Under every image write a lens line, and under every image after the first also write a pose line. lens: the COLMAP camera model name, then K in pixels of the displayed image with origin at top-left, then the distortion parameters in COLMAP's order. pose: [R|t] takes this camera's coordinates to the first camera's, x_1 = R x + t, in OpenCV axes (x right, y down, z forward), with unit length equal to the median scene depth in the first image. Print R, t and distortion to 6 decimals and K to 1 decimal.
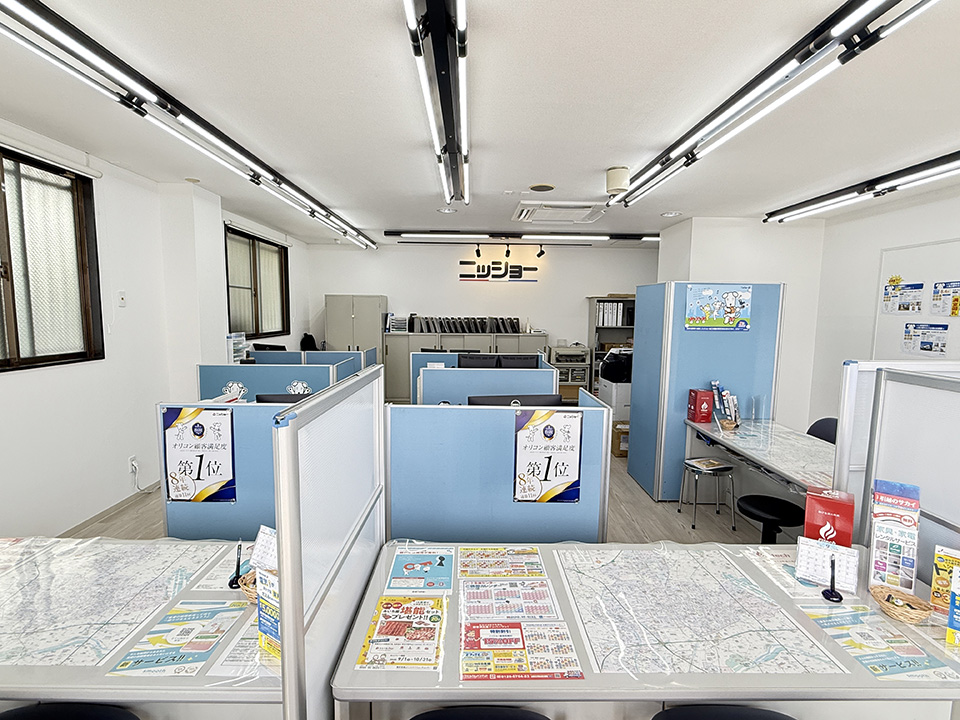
lens RADIAL K [[479.1, 0, 480.0], [0, 479.1, 360.0], [0, 0, 1]] dist [0.002510, -0.000810]
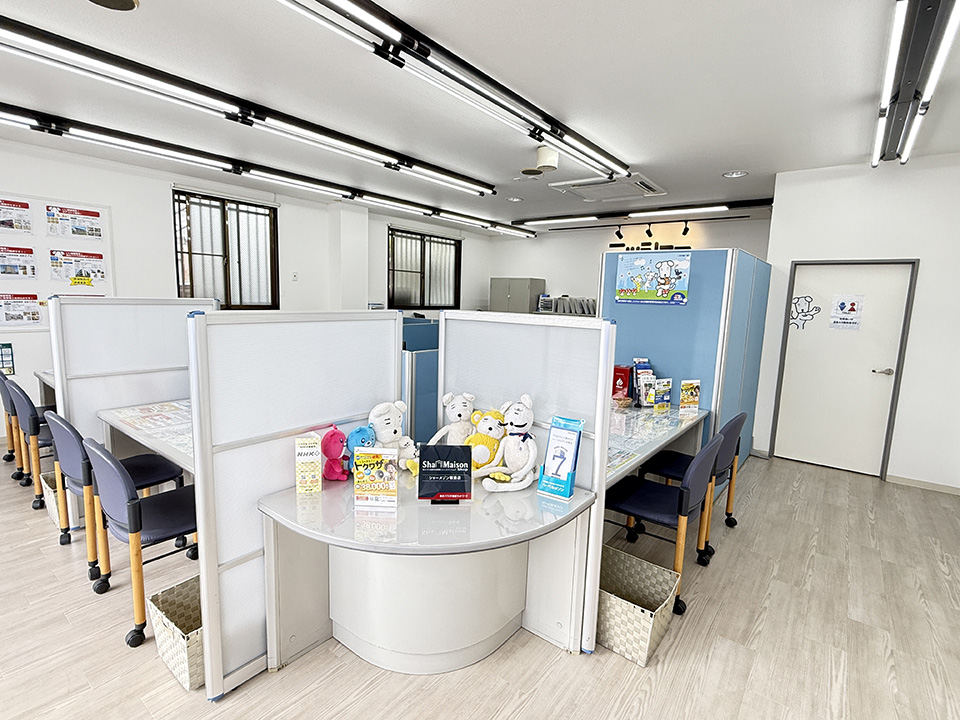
lens RADIAL K [[479.1, 0, 480.0], [0, 479.1, 360.0], [0, 0, 1]] dist [0.002510, -0.000810]
pose [[0.768500, 0.099358, -0.632088, 1.134388], [-0.090633, 0.994813, 0.046181, 0.042532], [0.633398, 0.021798, 0.773519, 0.132114]]
